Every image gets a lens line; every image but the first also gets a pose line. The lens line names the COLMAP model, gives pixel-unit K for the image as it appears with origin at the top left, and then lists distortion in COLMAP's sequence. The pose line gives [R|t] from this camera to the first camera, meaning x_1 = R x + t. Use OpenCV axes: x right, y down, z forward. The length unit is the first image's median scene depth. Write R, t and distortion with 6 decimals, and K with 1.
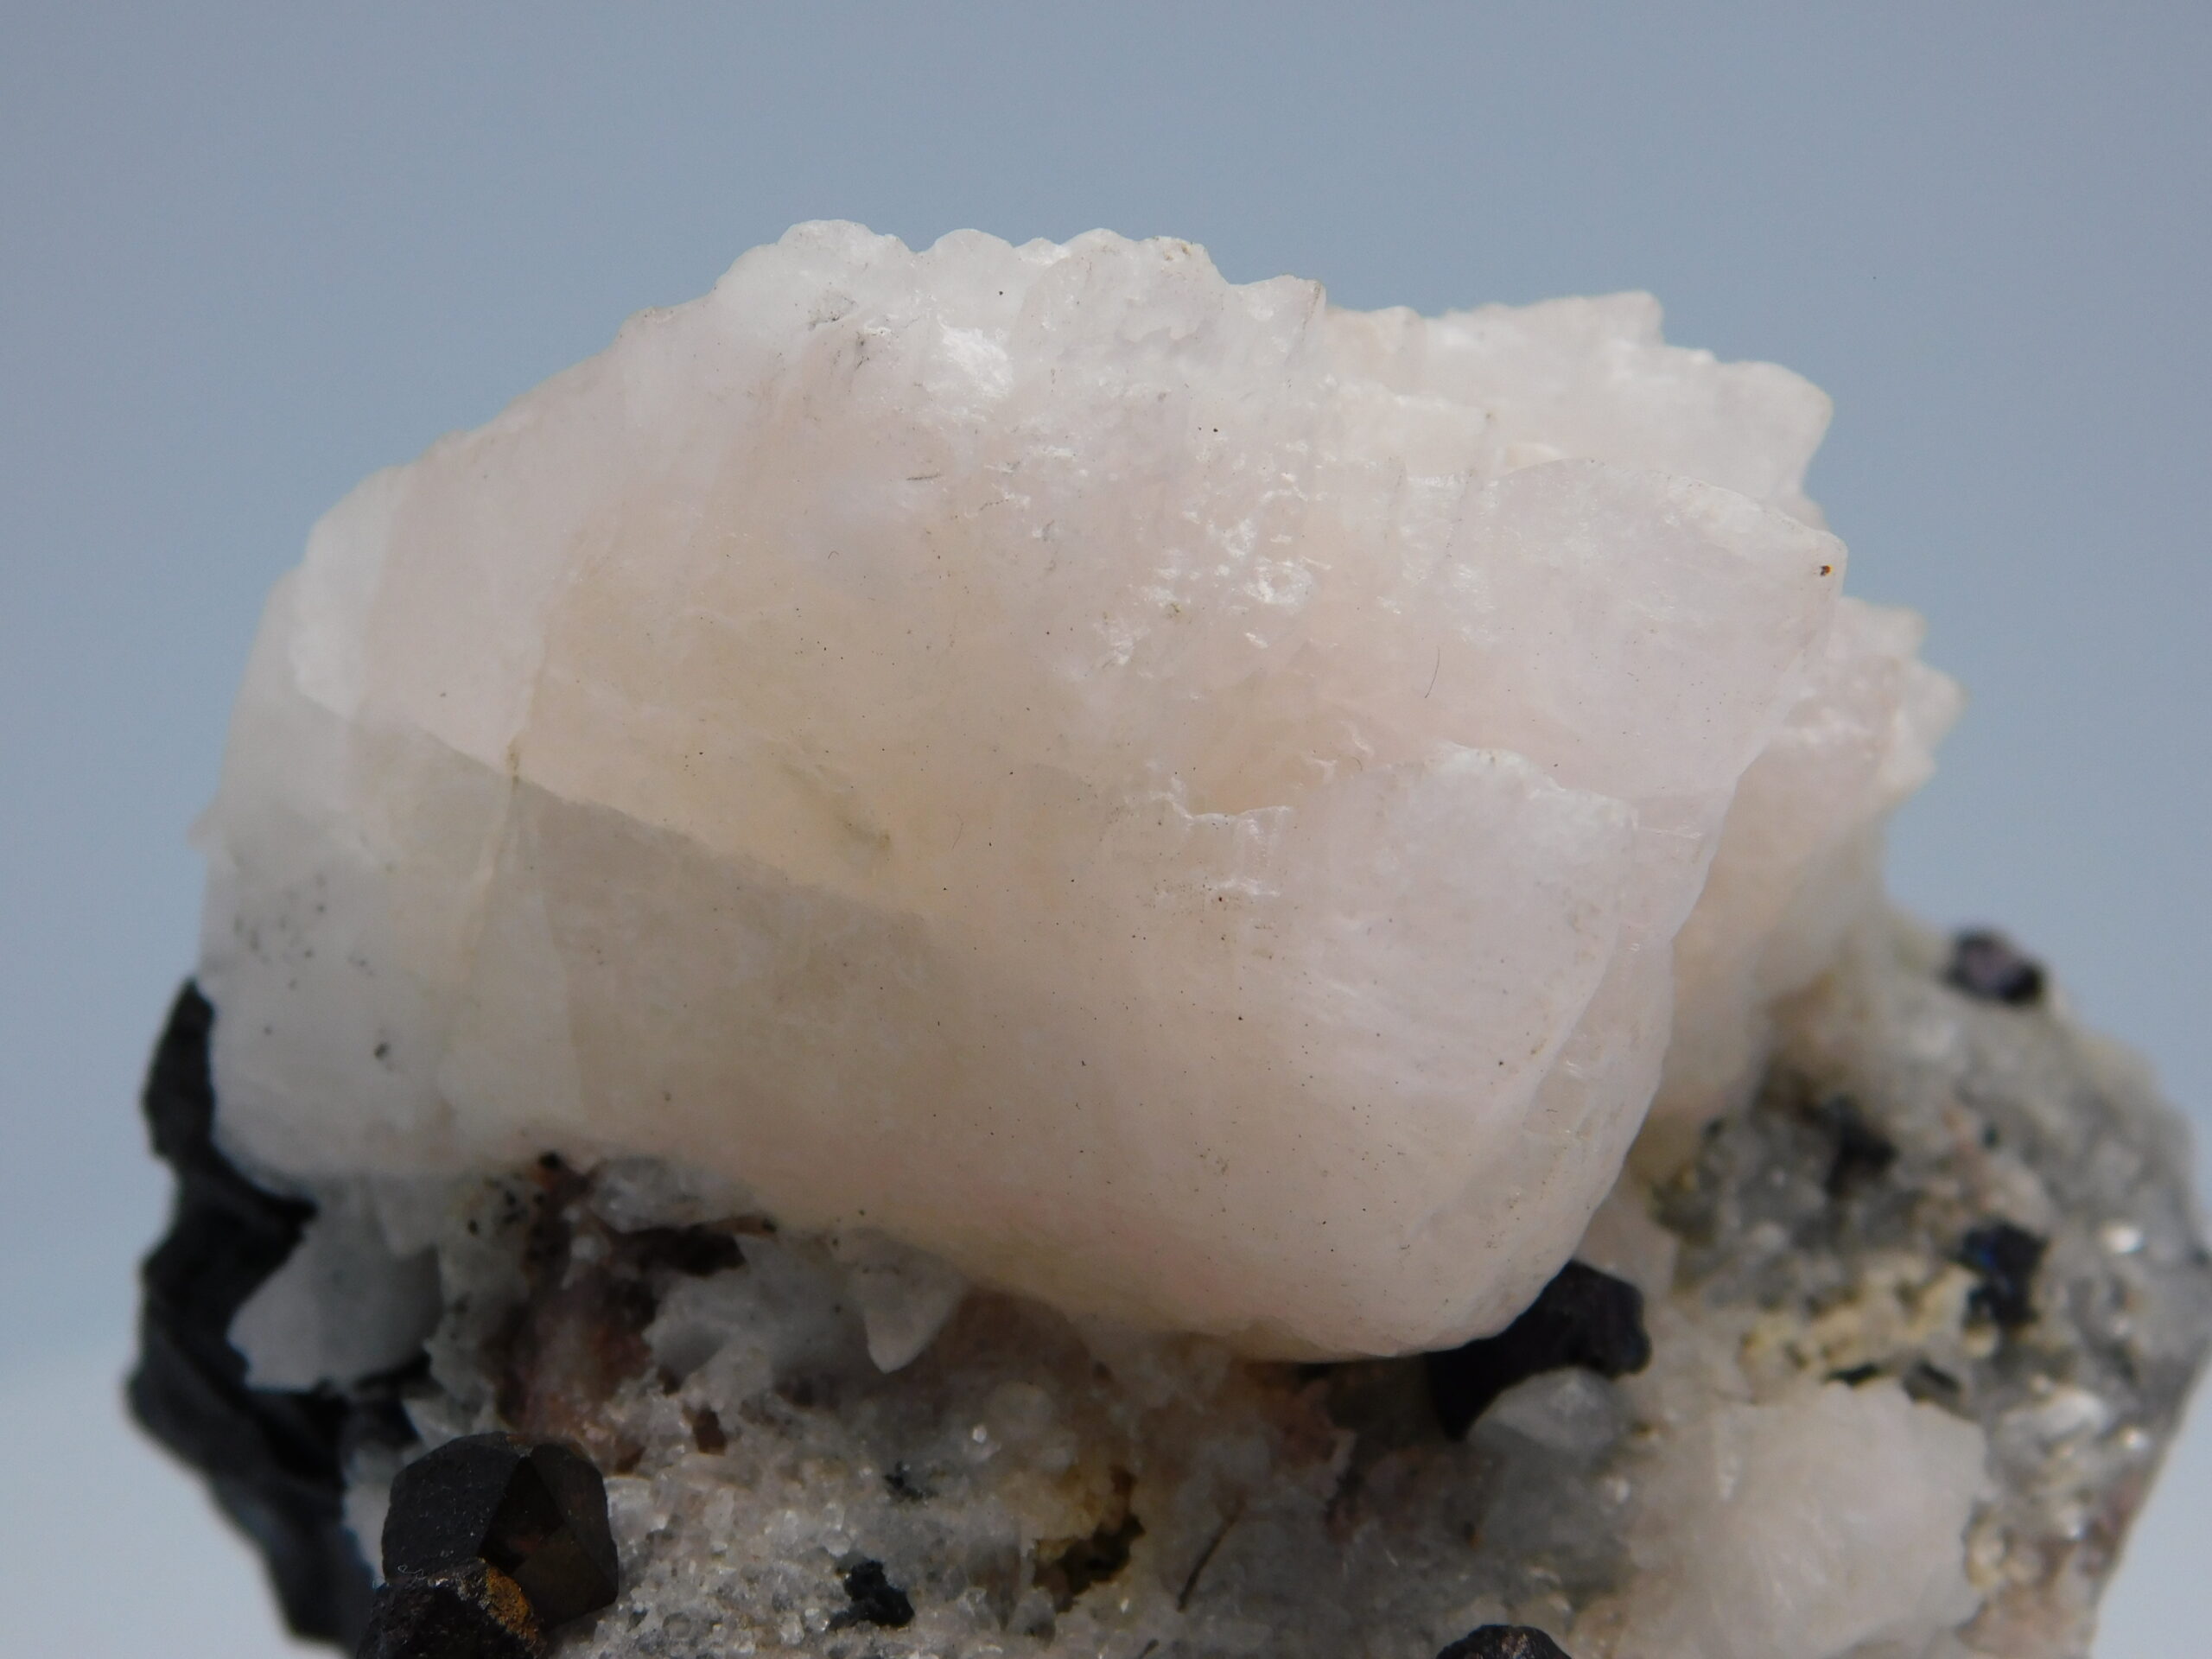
lens RADIAL K [[5389.4, 0, 1102.2], [0, 5389.4, 821.3], [0, 0, 1]] dist [-0.260884, 0.000000]
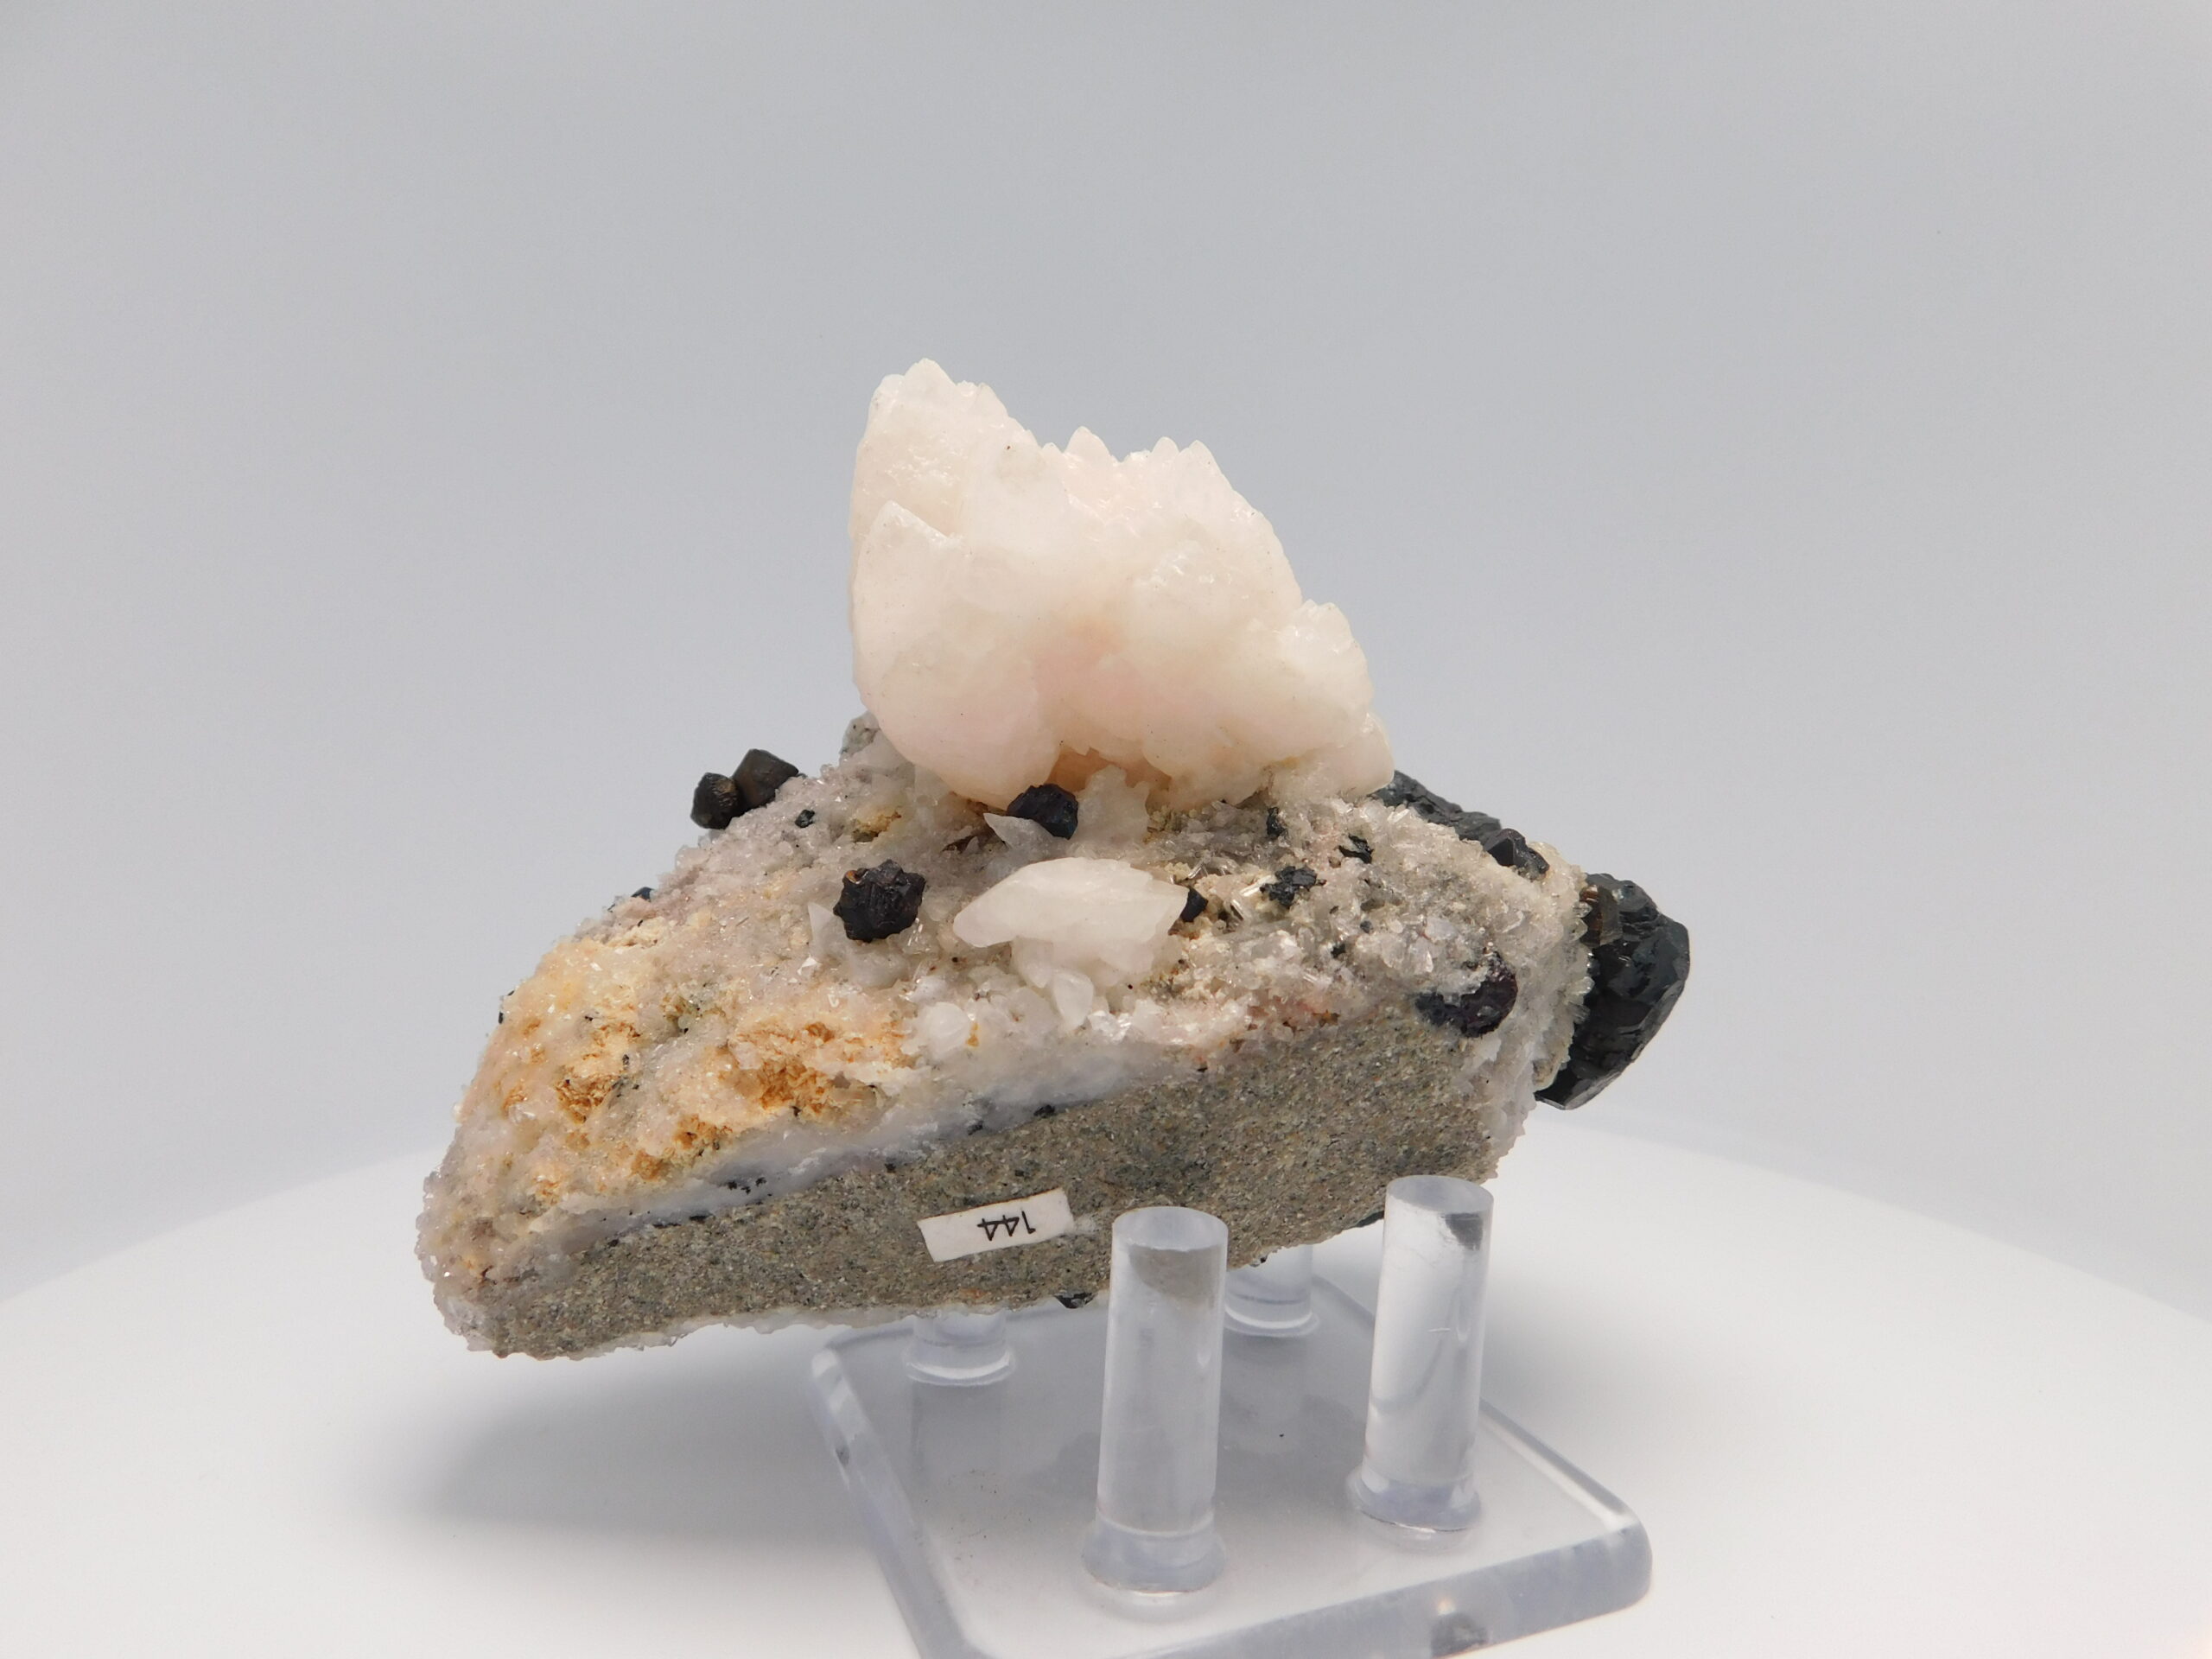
lens RADIAL K [[1509.4, 0, 1117.2], [0, 1509.4, 846.5], [0, 0, 1]] dist [-0.048508, 0.019419]
pose [[0.562439, 0.148304, -0.813430, 0.724002], [-0.325703, 0.943980, -0.053099, 0.142242], [0.759987, 0.294801, 0.579234, 0.628327]]
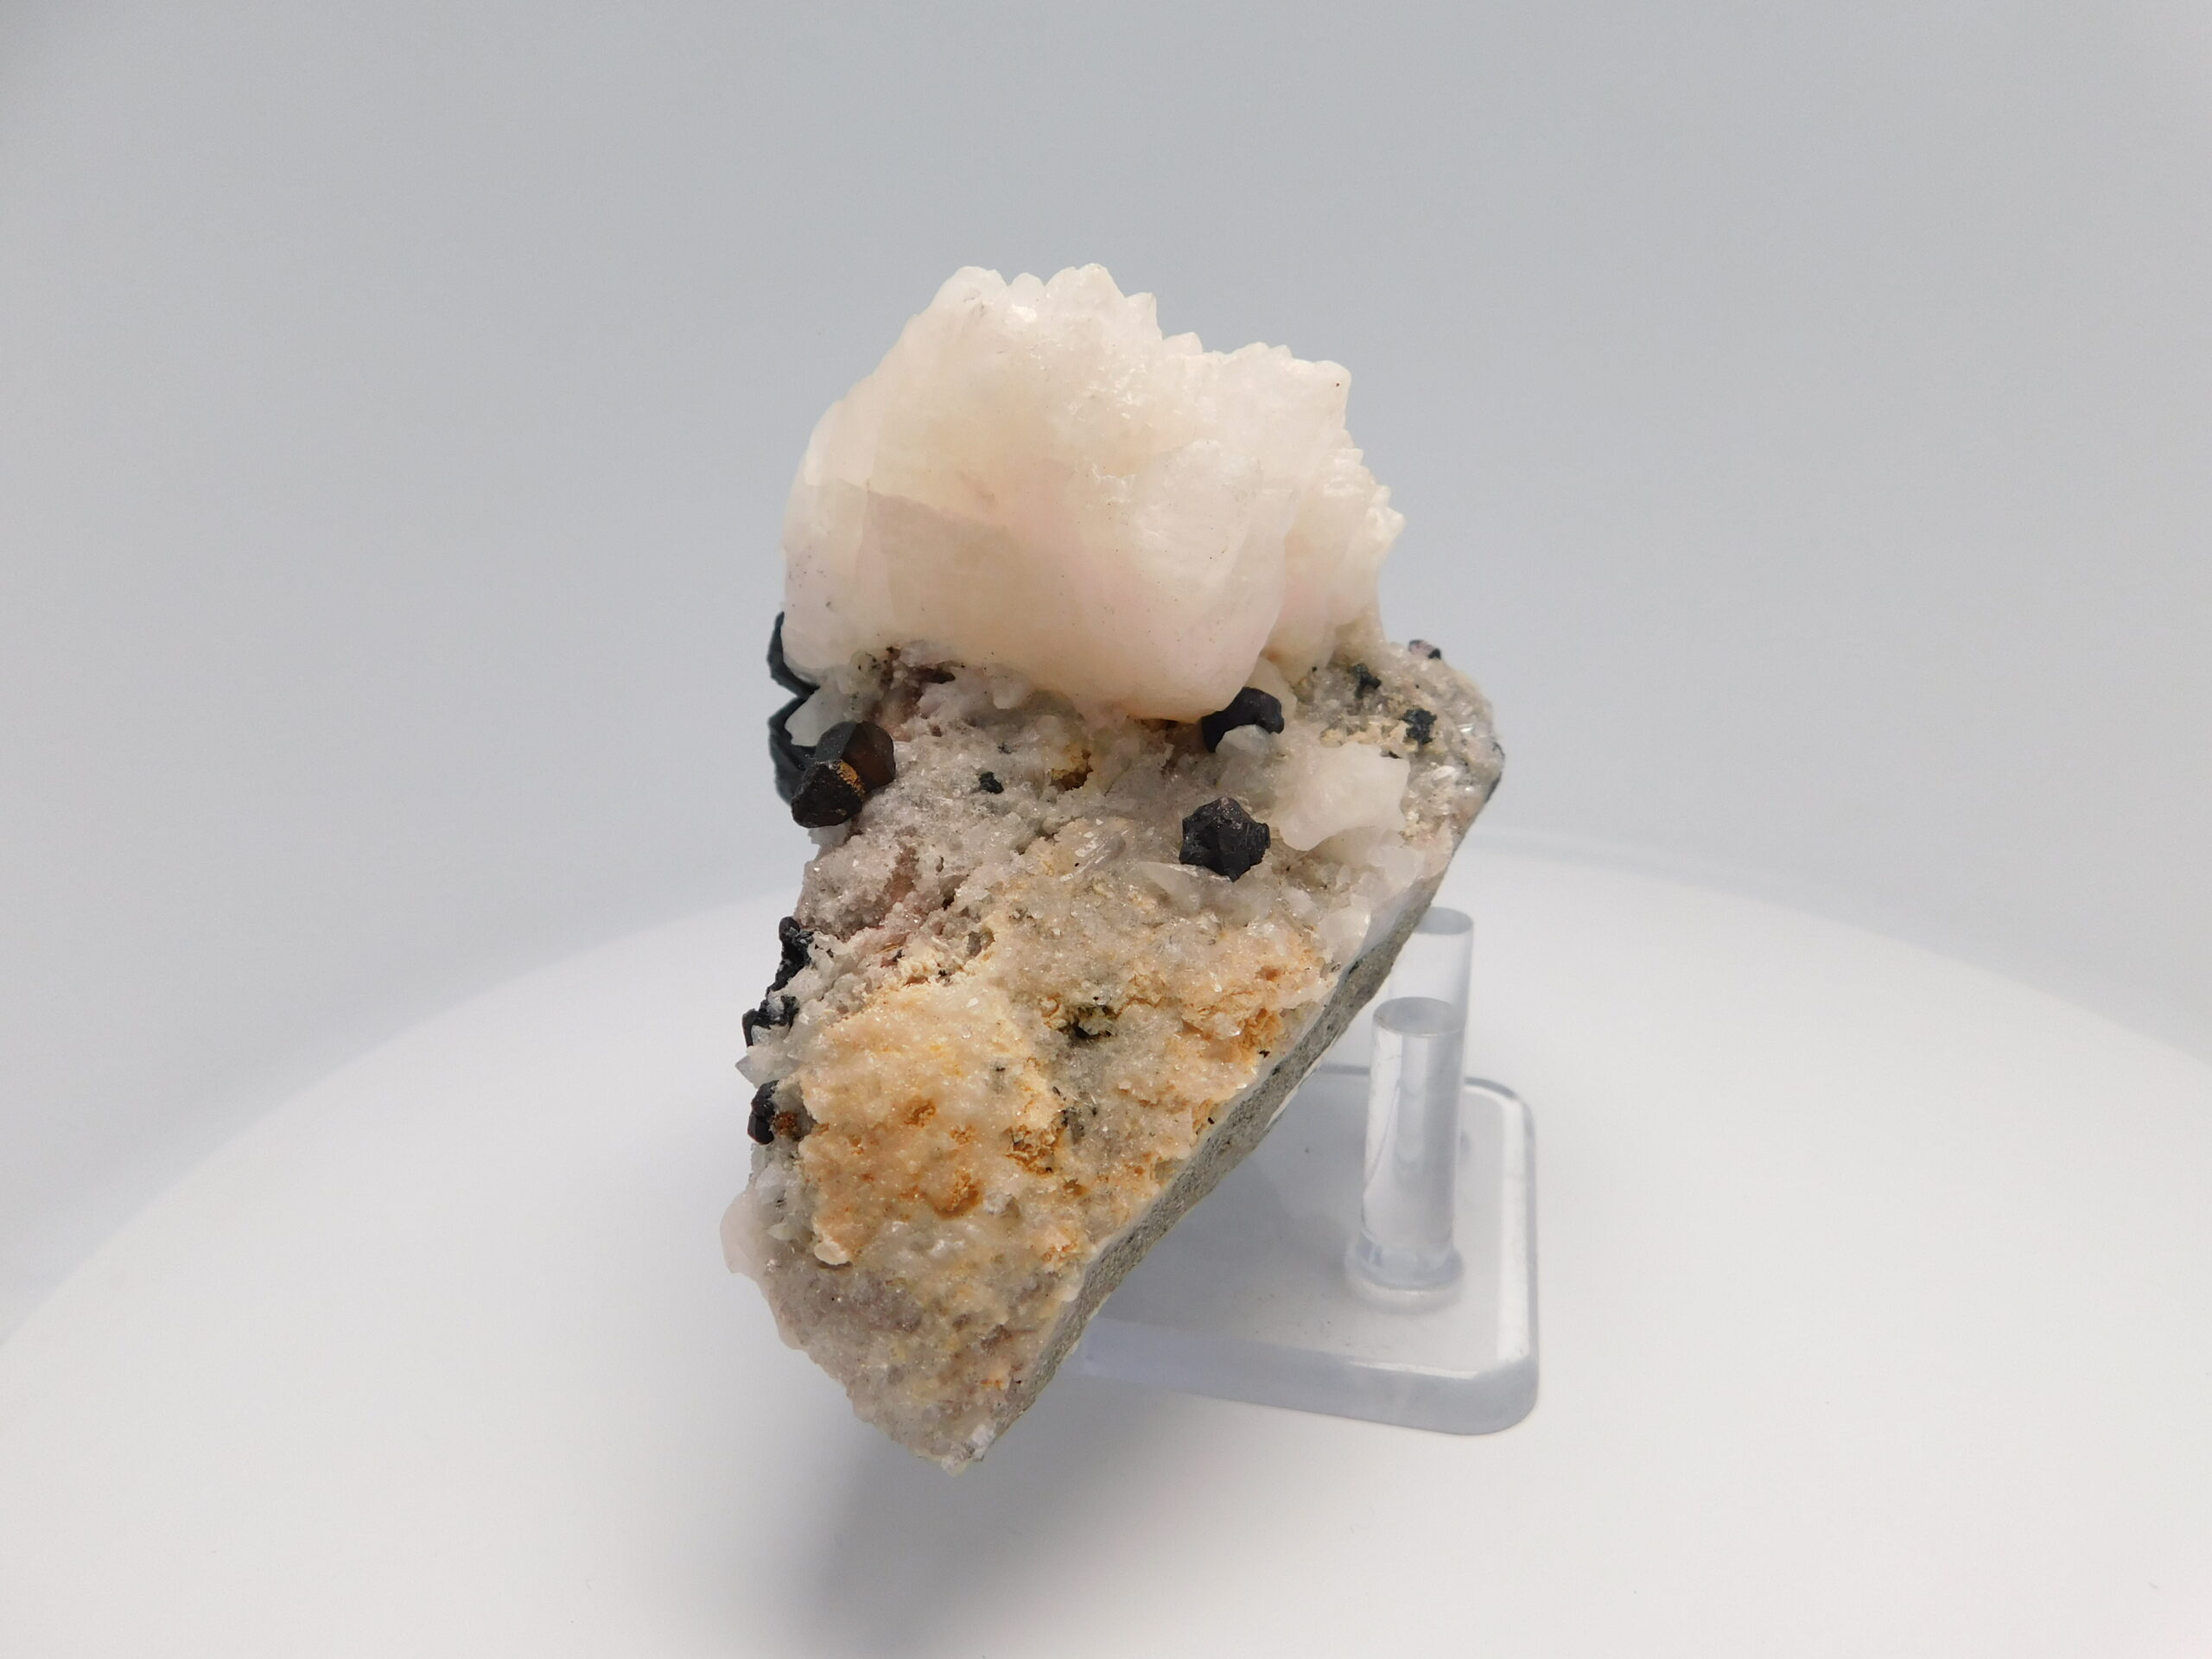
lens RADIAL K [[1449.8, 0, 1106.6], [0, 1449.8, 832.2], [0, 0, 1]] dist [-0.039169, 0.004391]
pose [[0.996704, 0.010867, -0.080397, 0.074353], [-0.013520, 0.999379, -0.032538, 0.186712], [0.079994, 0.033518, 0.996232, 0.260700]]
